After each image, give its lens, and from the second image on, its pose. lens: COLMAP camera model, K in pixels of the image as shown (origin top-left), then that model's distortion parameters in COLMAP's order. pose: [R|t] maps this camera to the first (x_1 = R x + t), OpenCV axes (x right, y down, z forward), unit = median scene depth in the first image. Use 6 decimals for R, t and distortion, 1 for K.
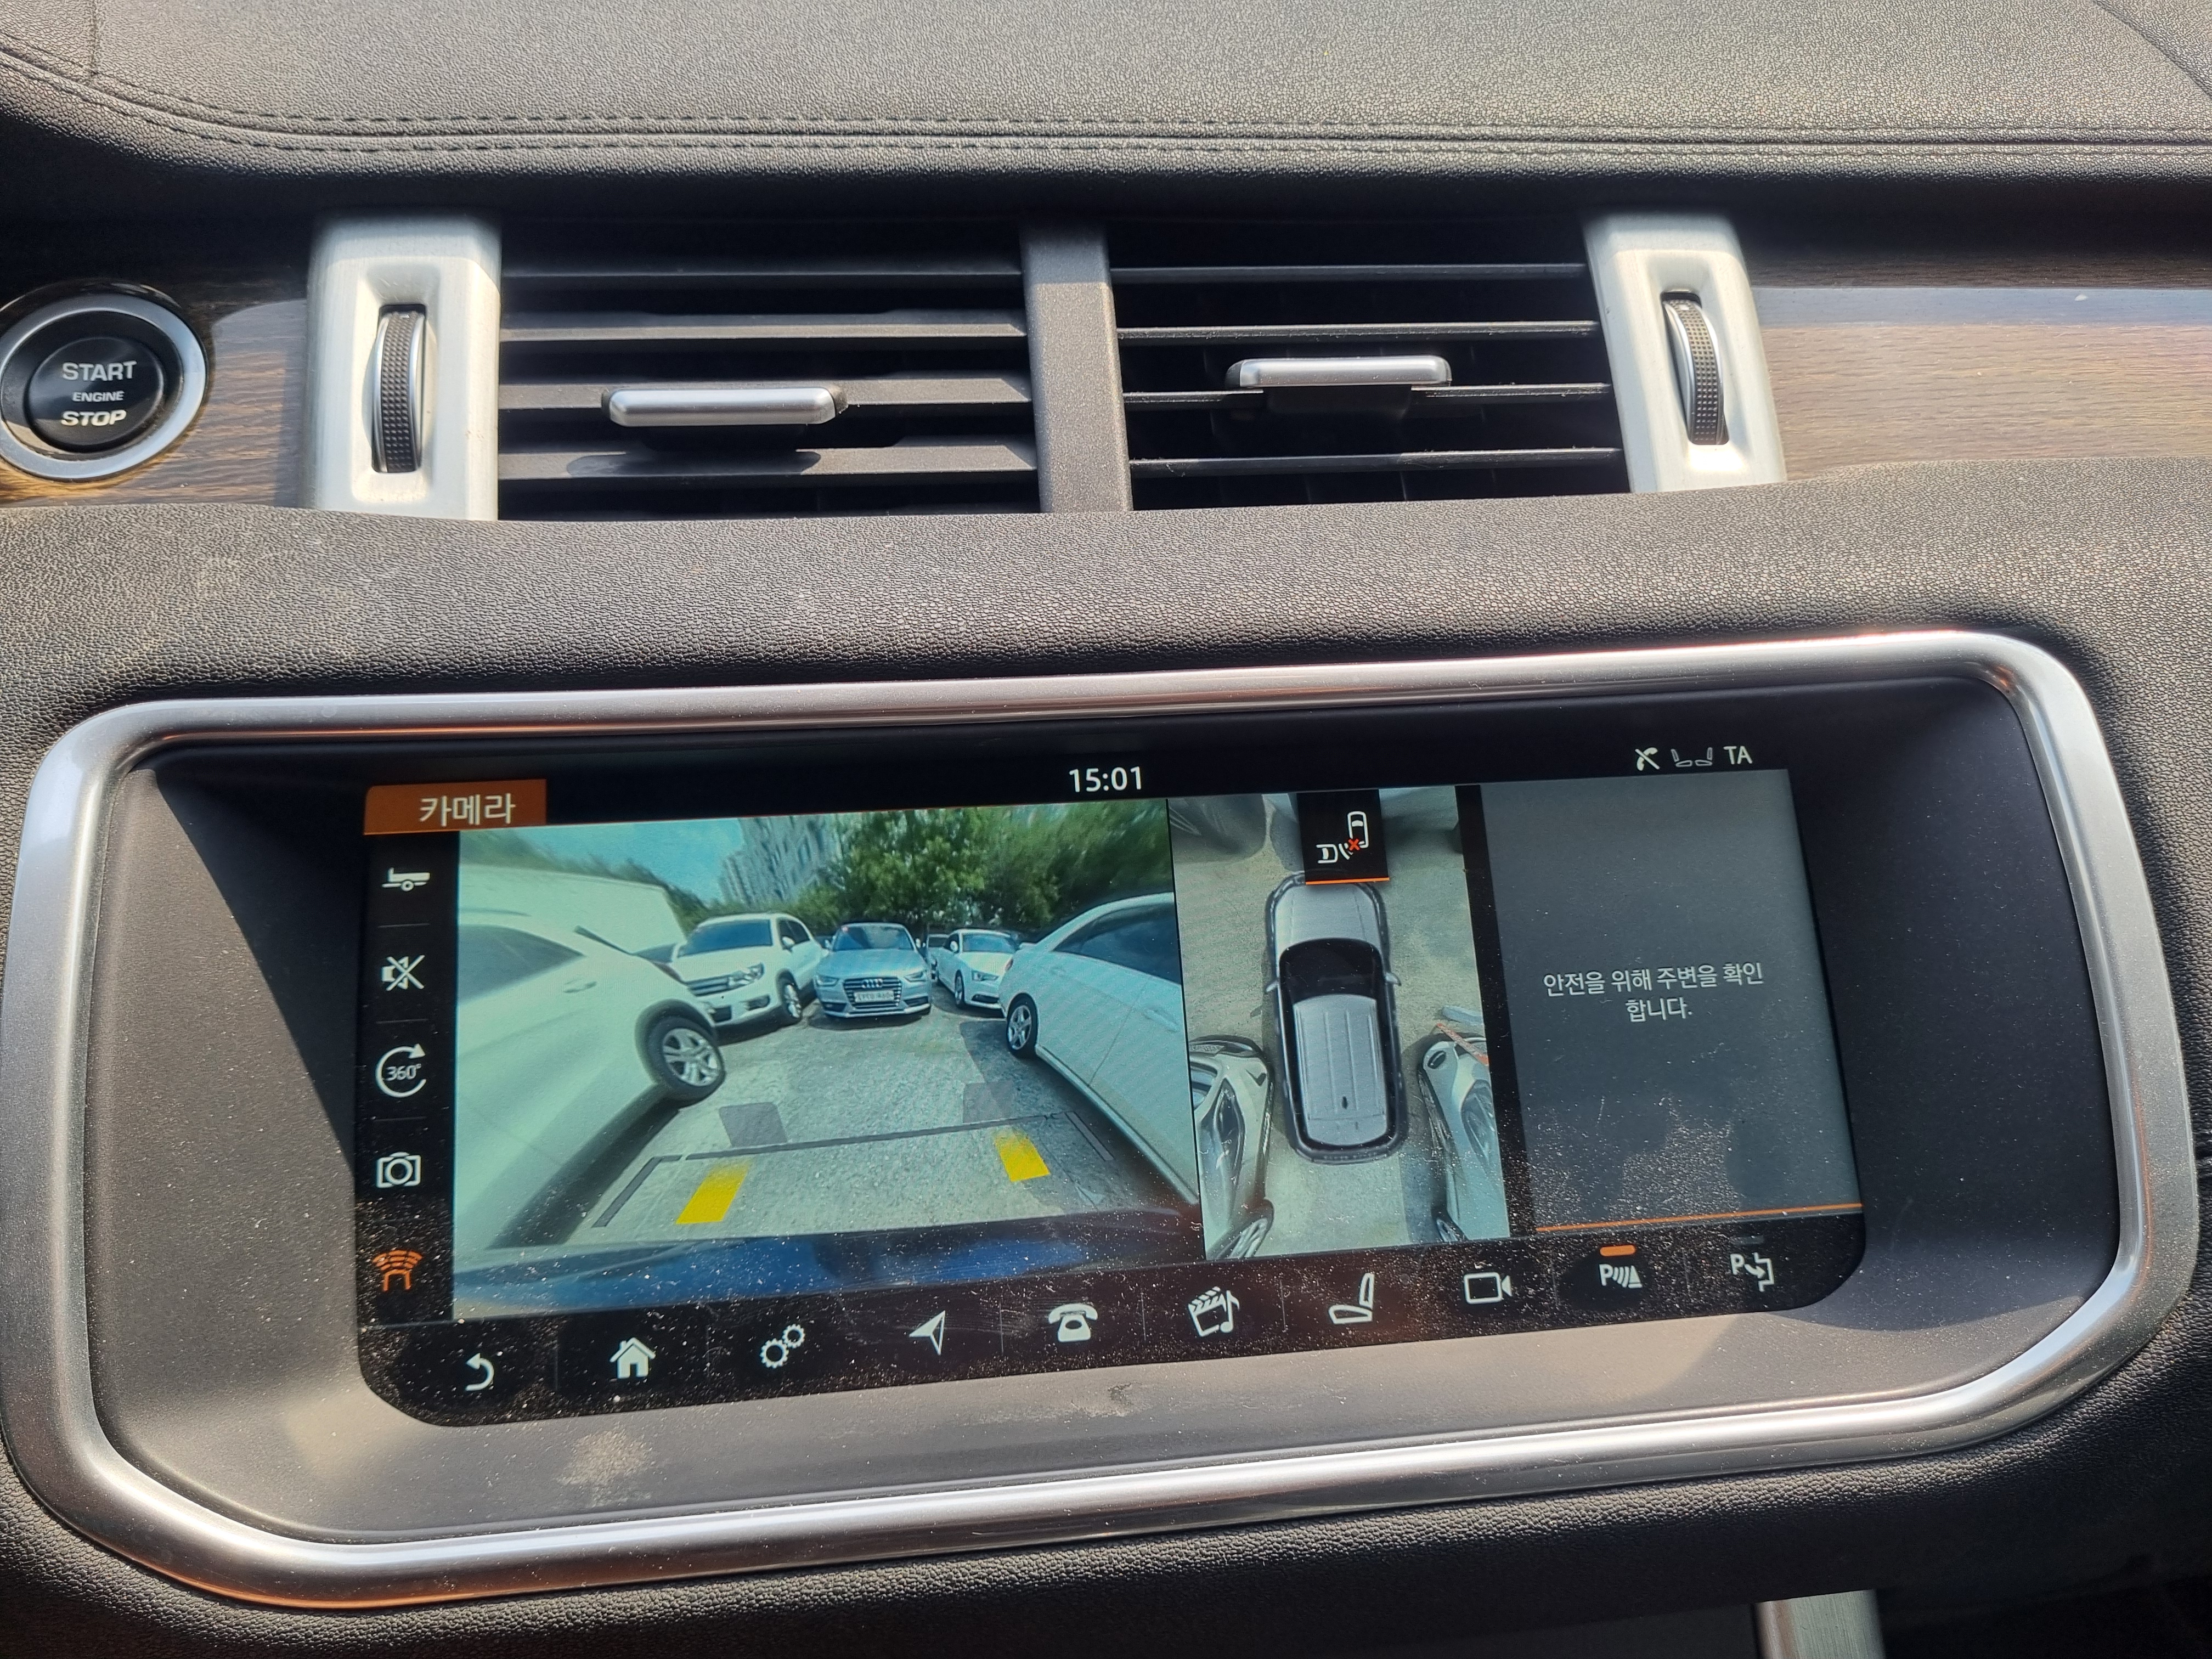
lens RADIAL K [[1614.2, 0, 1102.7], [0, 1614.2, 785.8], [0, 0, 1]] dist [0.000583, 0.001185]
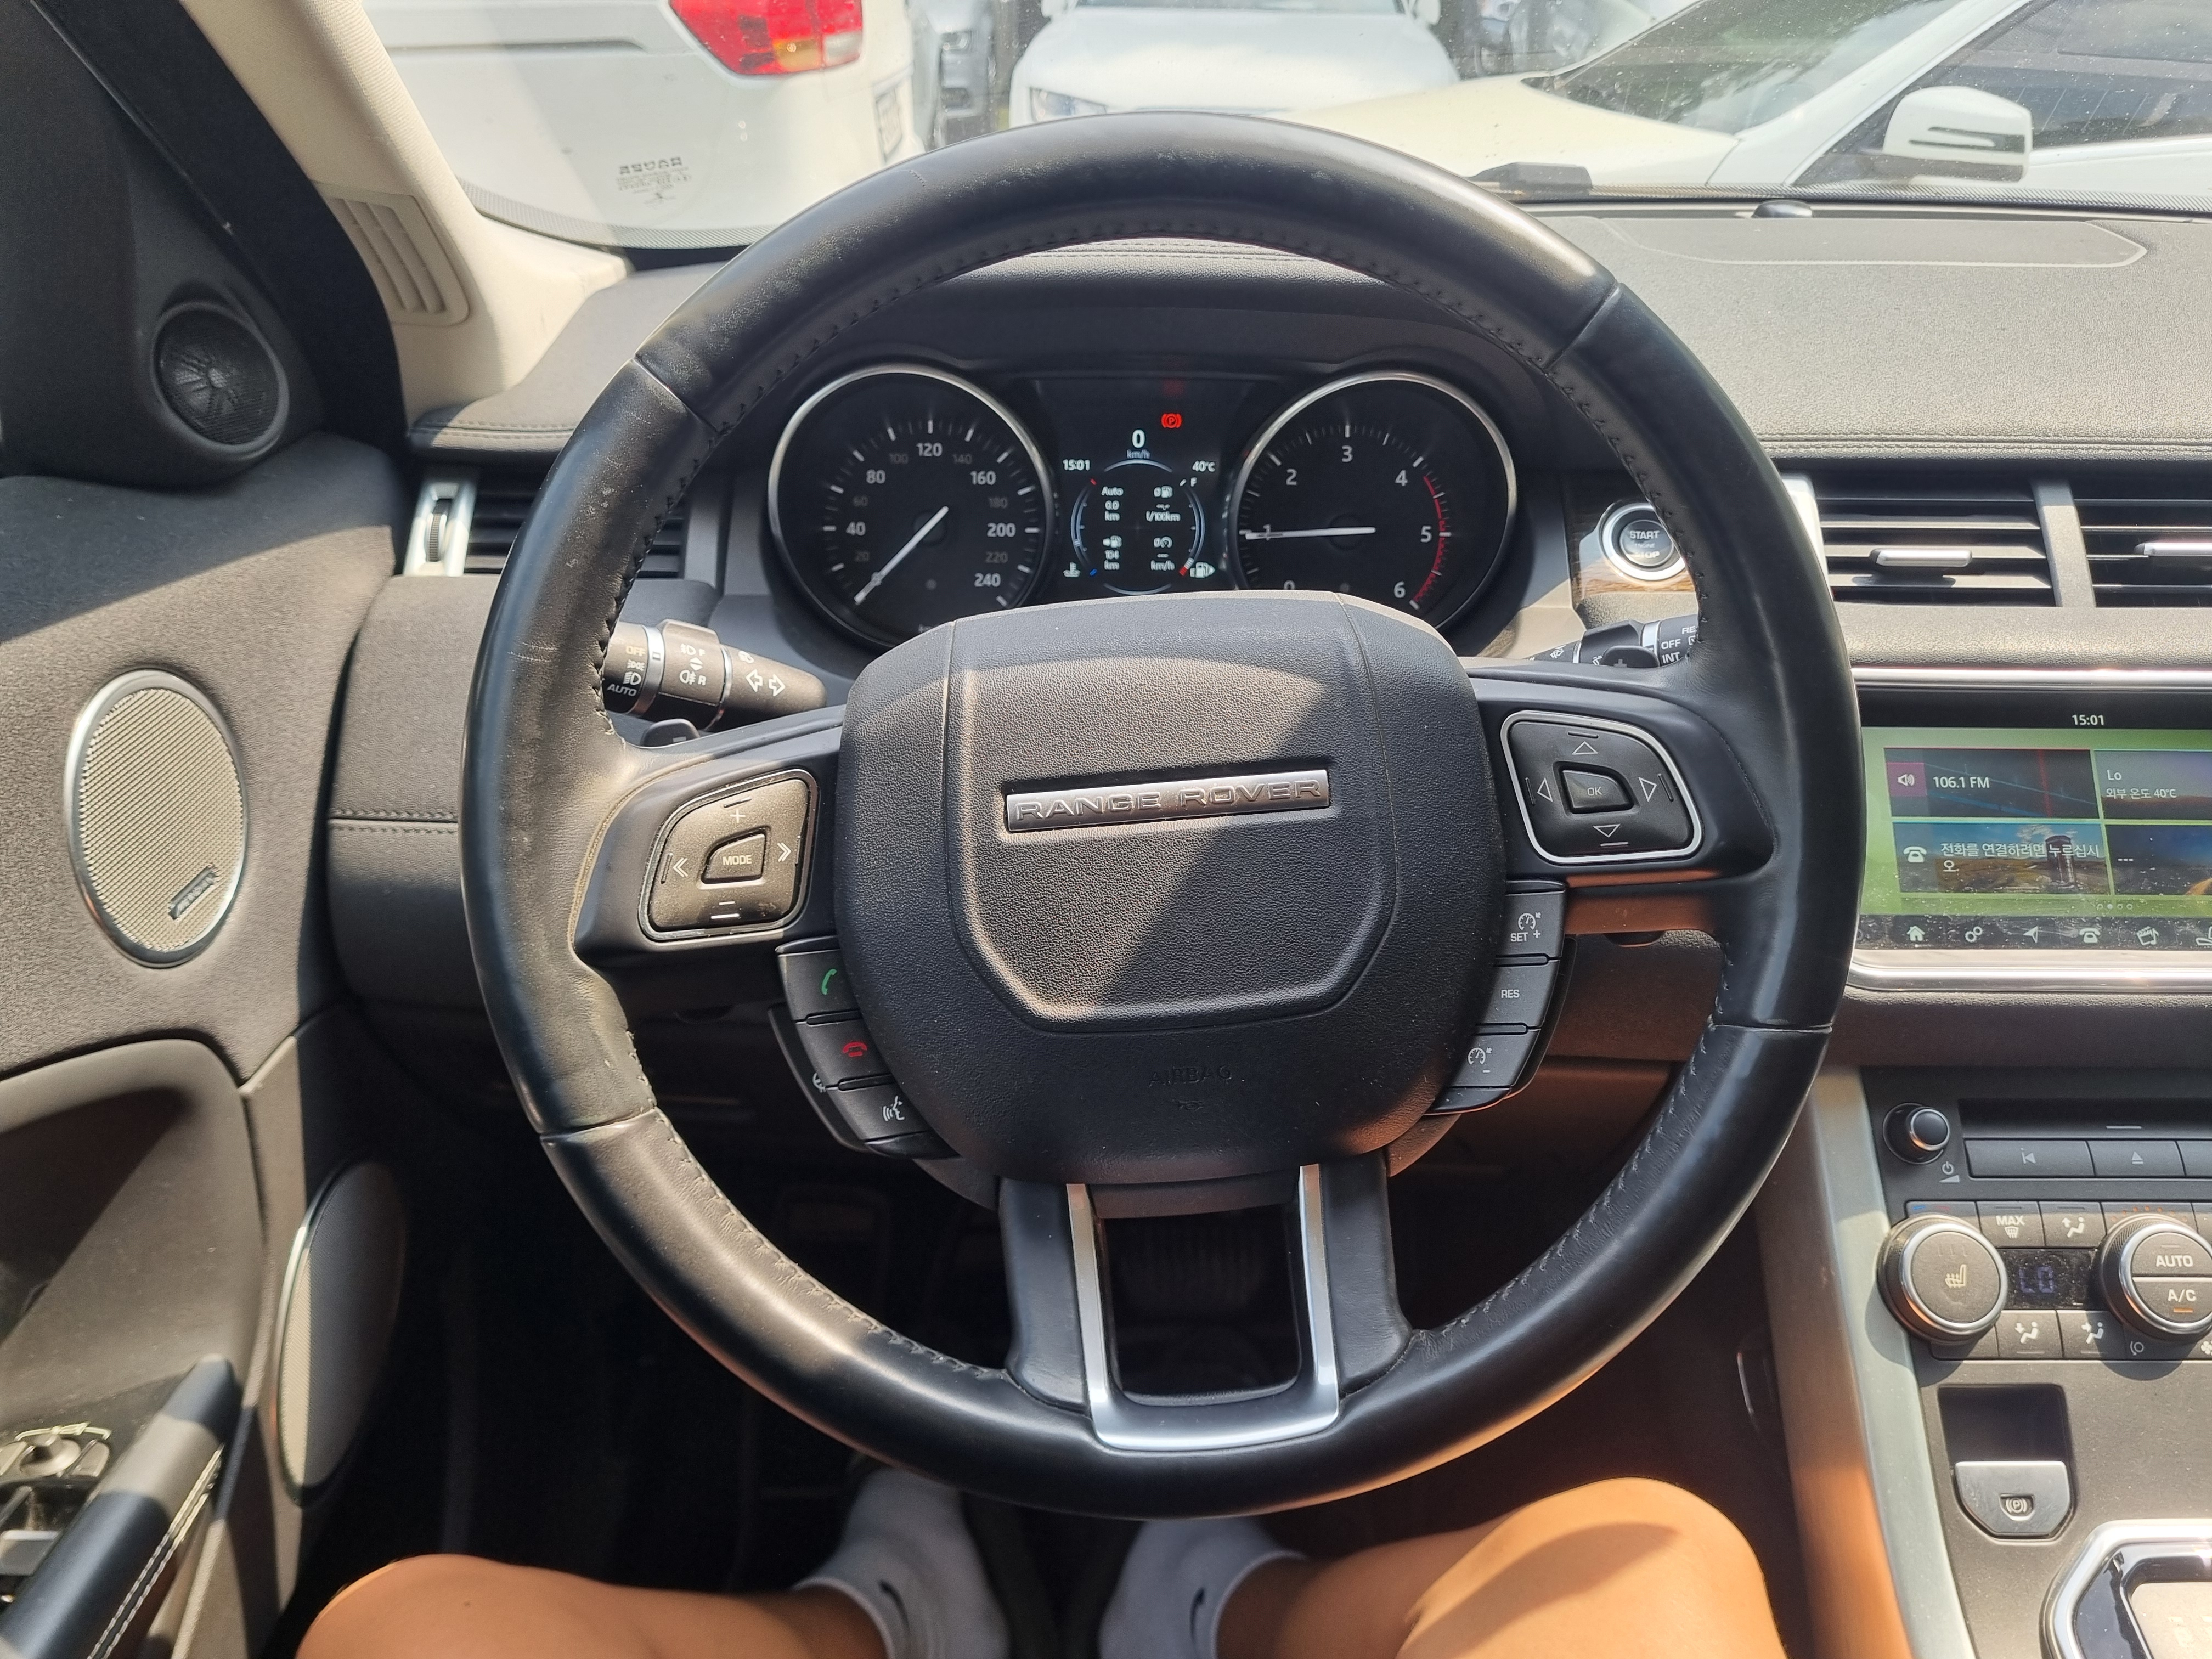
lens RADIAL K [[1683.3, 0, 1106.0], [0, 1683.3, 829.5], [0, 0, 1]] dist [0.000859, -0.001328]
pose [[0.993195, 0.050257, -0.105064, -1.131675], [-0.053472, 0.998177, -0.028006, 0.294662], [0.103465, 0.033433, 0.994071, -1.551014]]
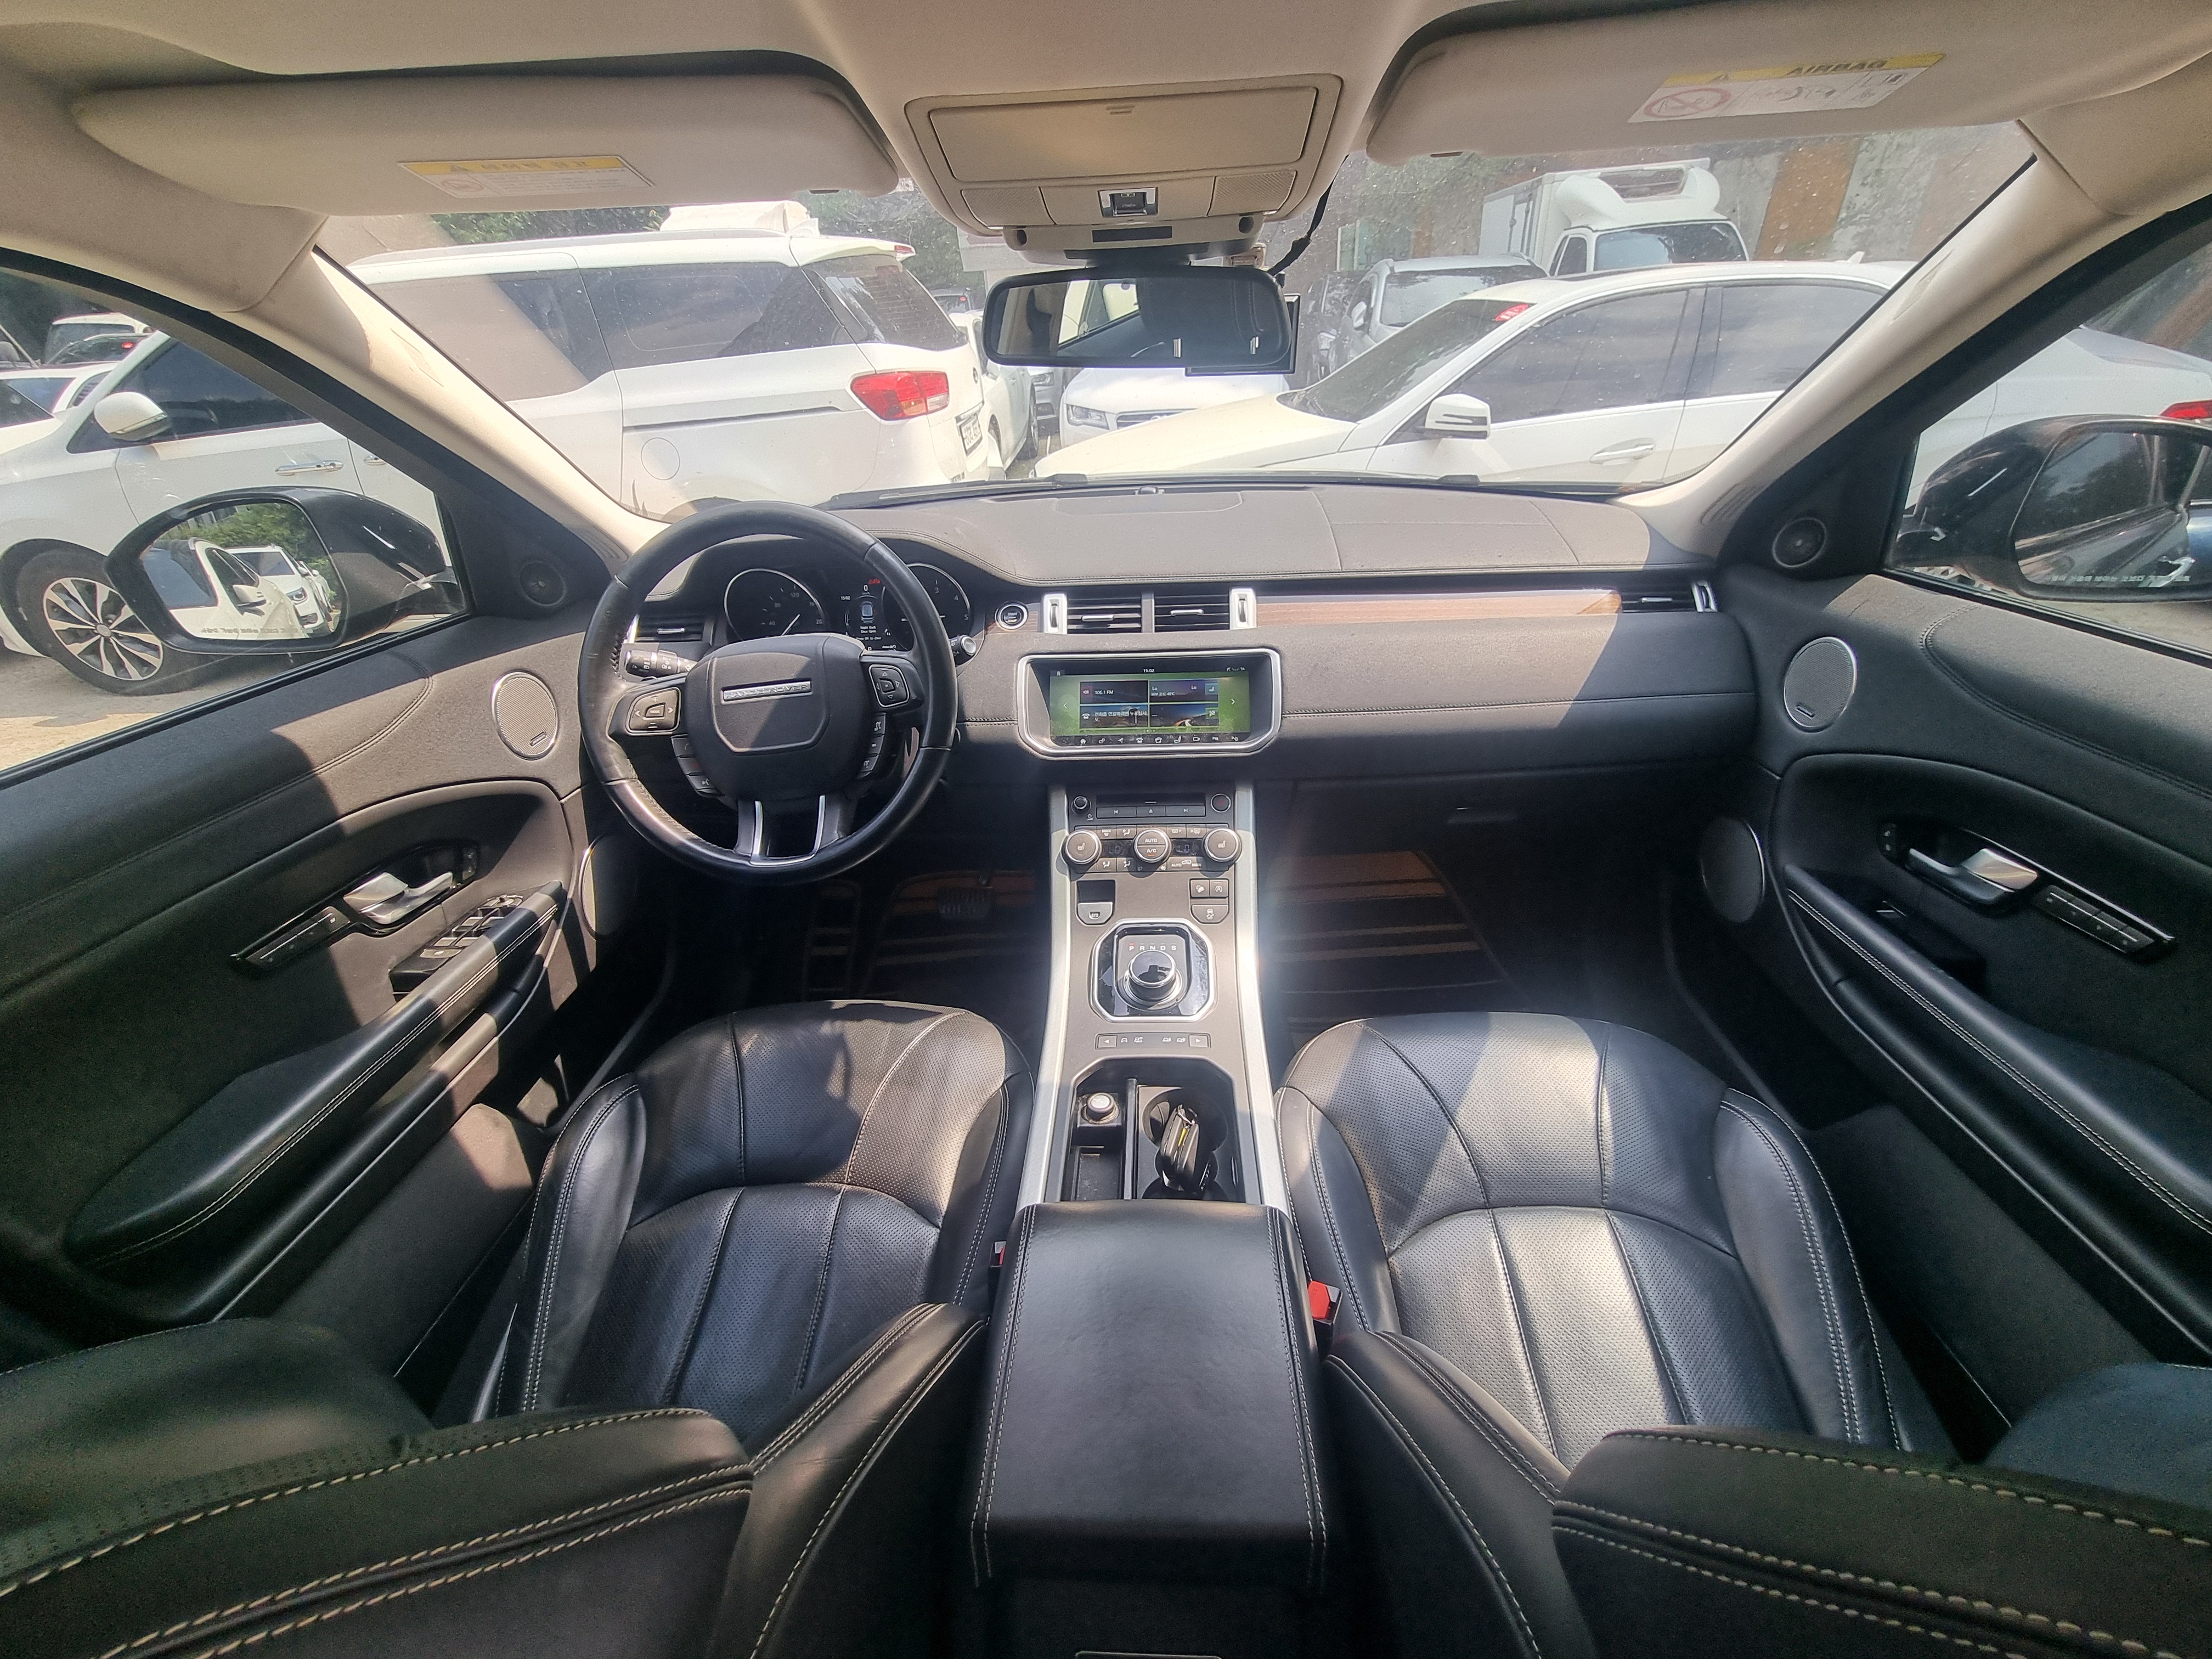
lens RADIAL K [[903.4, 0, 1116.1], [0, 903.4, 837.2], [0, 0, 1]] dist [-0.003059, 0.000622]
pose [[0.984093, 0.032466, -0.174661, 0.560796], [-0.029114, 0.999340, 0.021725, 0.631462], [0.175251, -0.016294, 0.984389, -2.874269]]
